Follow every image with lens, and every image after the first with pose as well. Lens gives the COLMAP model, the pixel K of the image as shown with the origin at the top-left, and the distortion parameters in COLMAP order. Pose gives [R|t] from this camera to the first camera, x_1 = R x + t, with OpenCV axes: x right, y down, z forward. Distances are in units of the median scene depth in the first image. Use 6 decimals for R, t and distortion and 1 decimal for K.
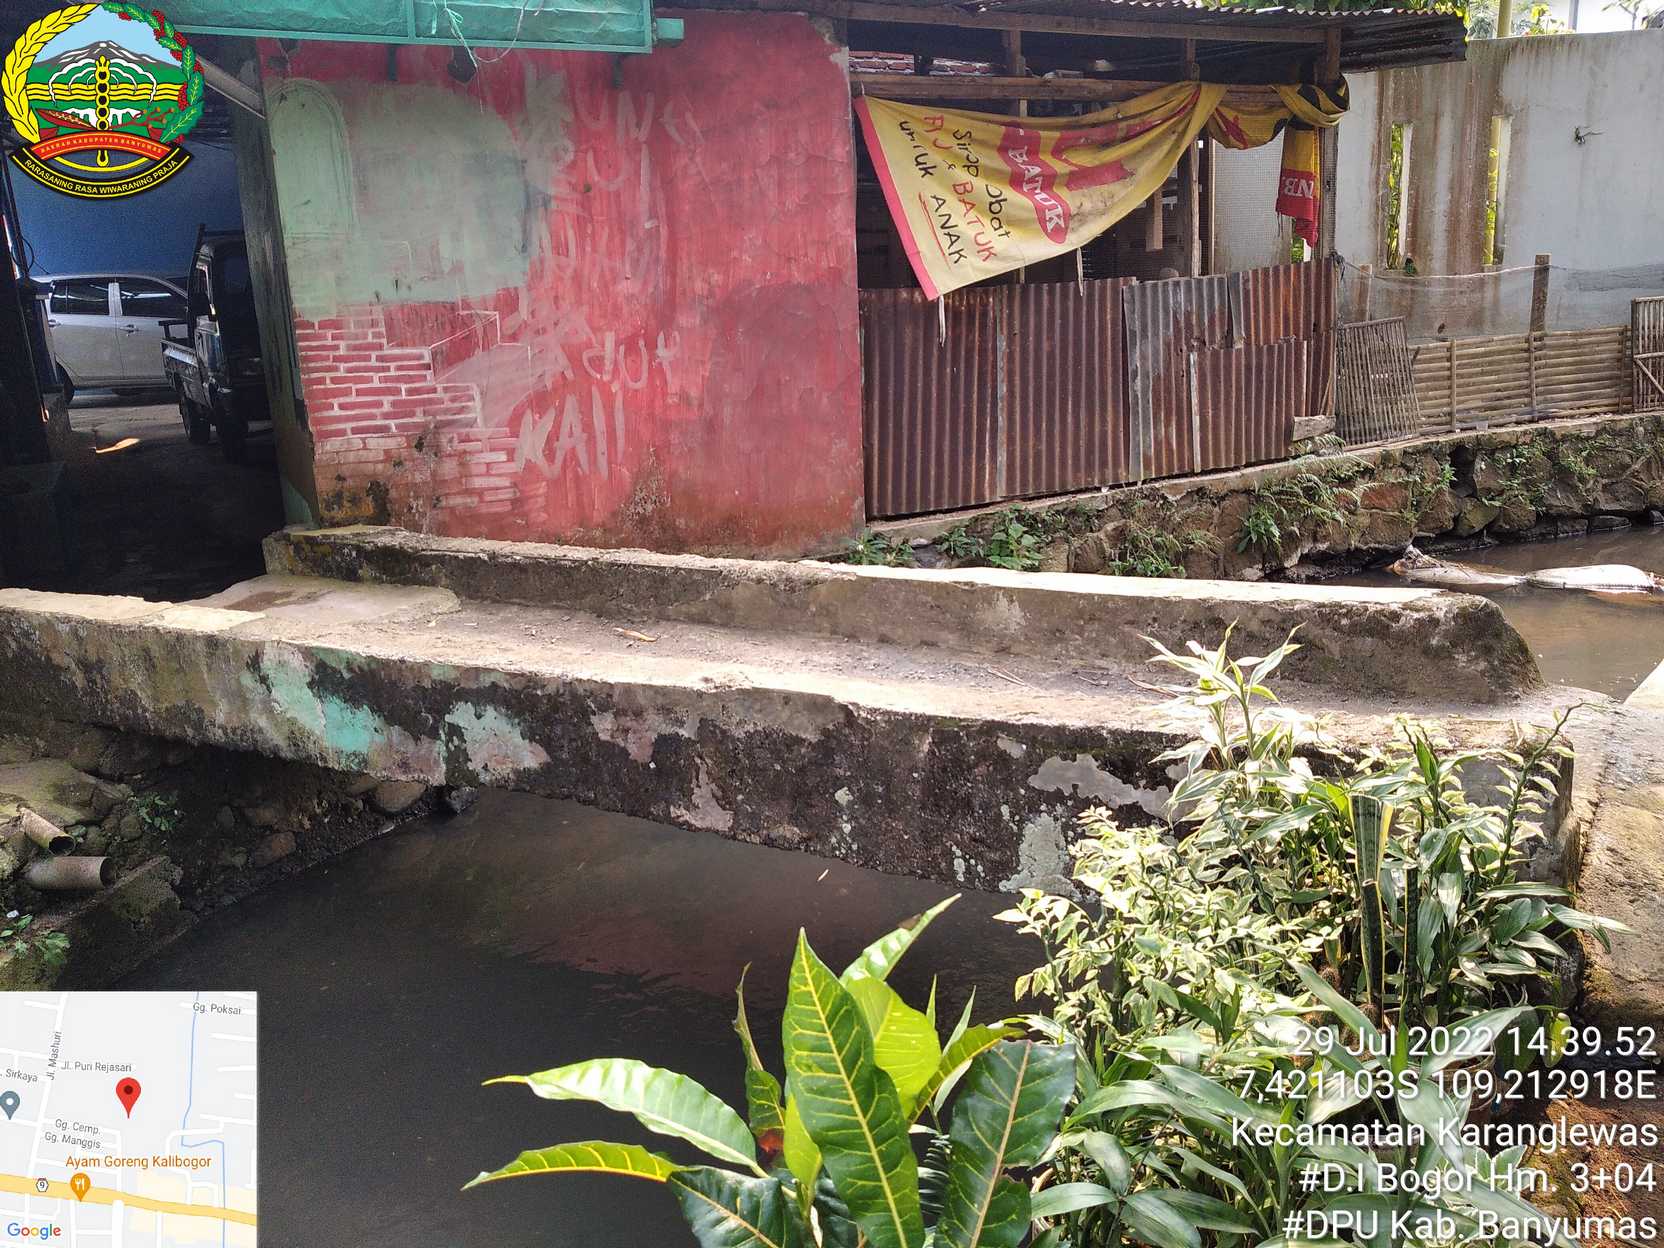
lens RADIAL K [[1390.6, 0, 827.3], [0, 1390.6, 619.8], [0, 0, 1]] dist [0.059809, -0.161290]
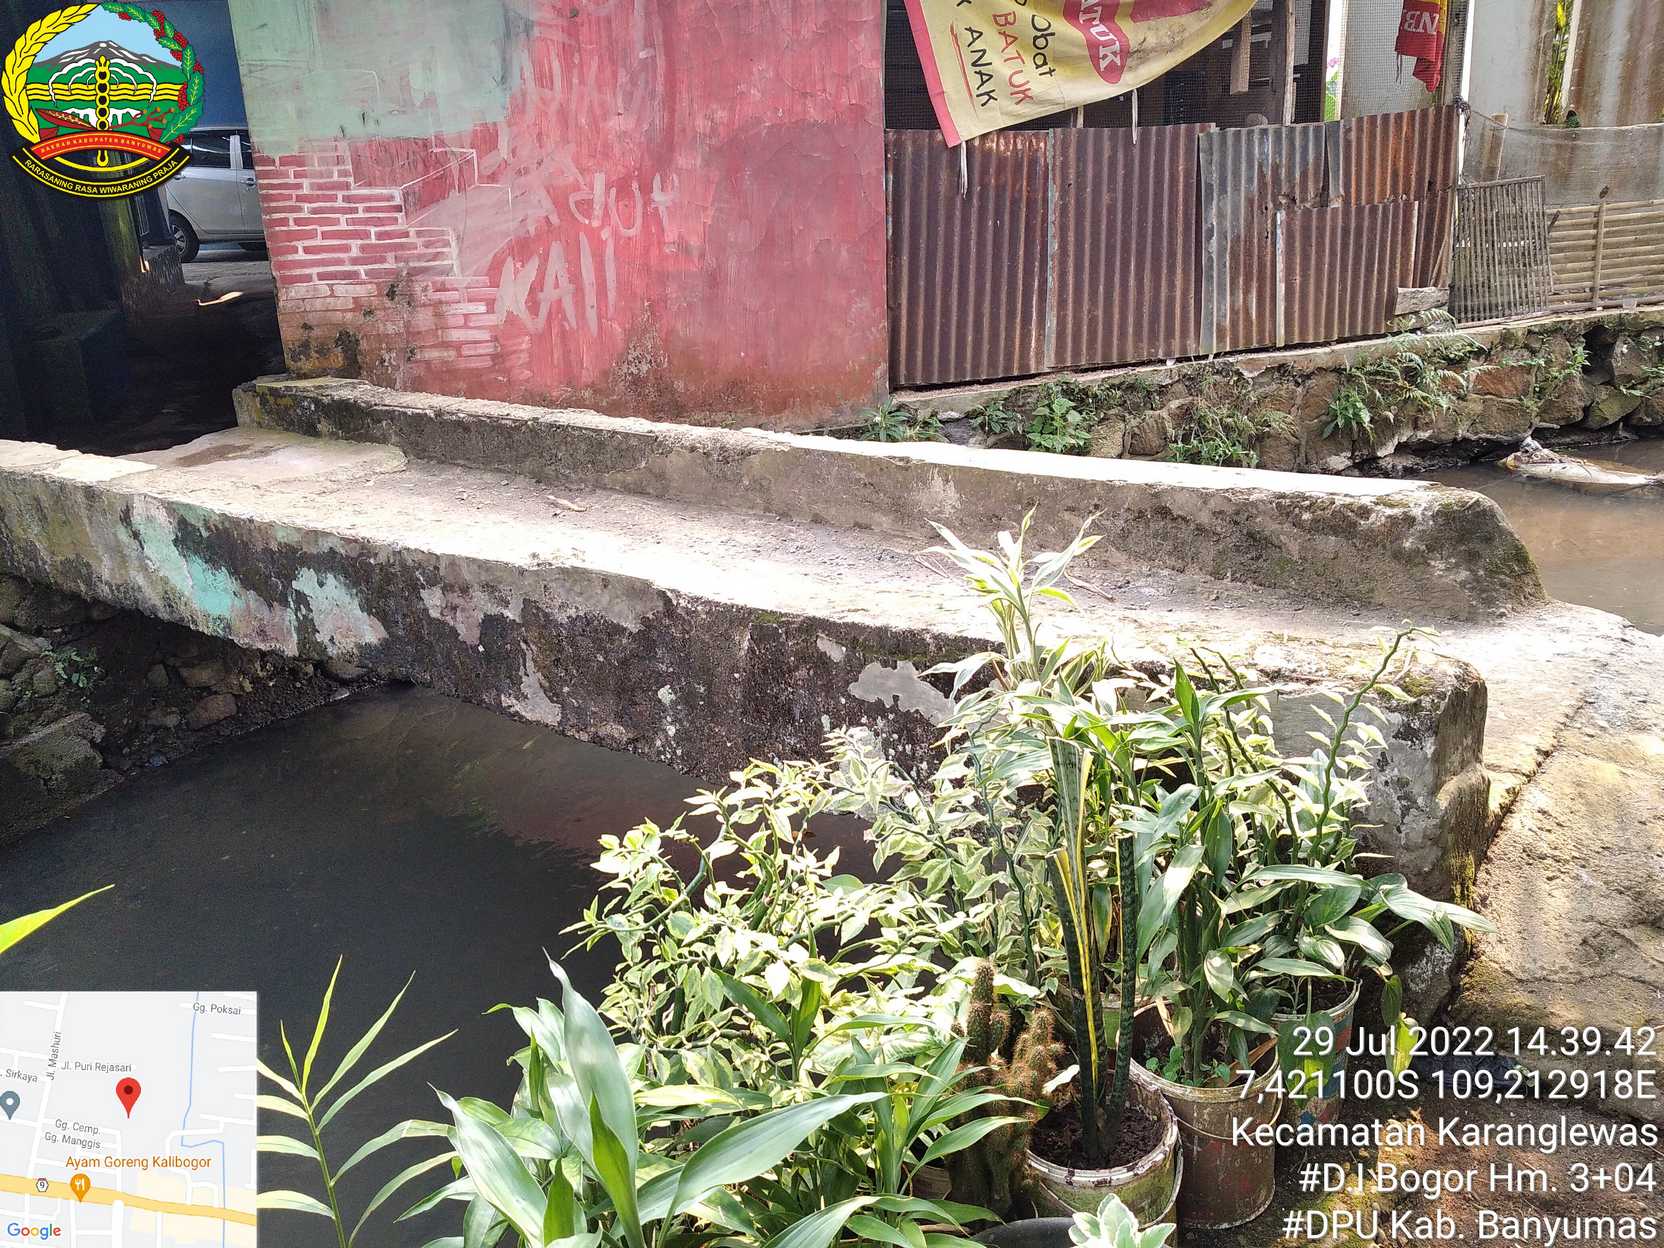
lens RADIAL K [[1402.3, 0, 832.0], [0, 1402.3, 624.0], [0, 0, 1]] dist [-0.039975, 0.060555]
pose [[0.992903, 0.046102, -0.109629, 0.114512], [-0.035953, 0.995034, 0.092815, -0.001220], [0.113363, -0.088214, 0.989630, 0.080794]]
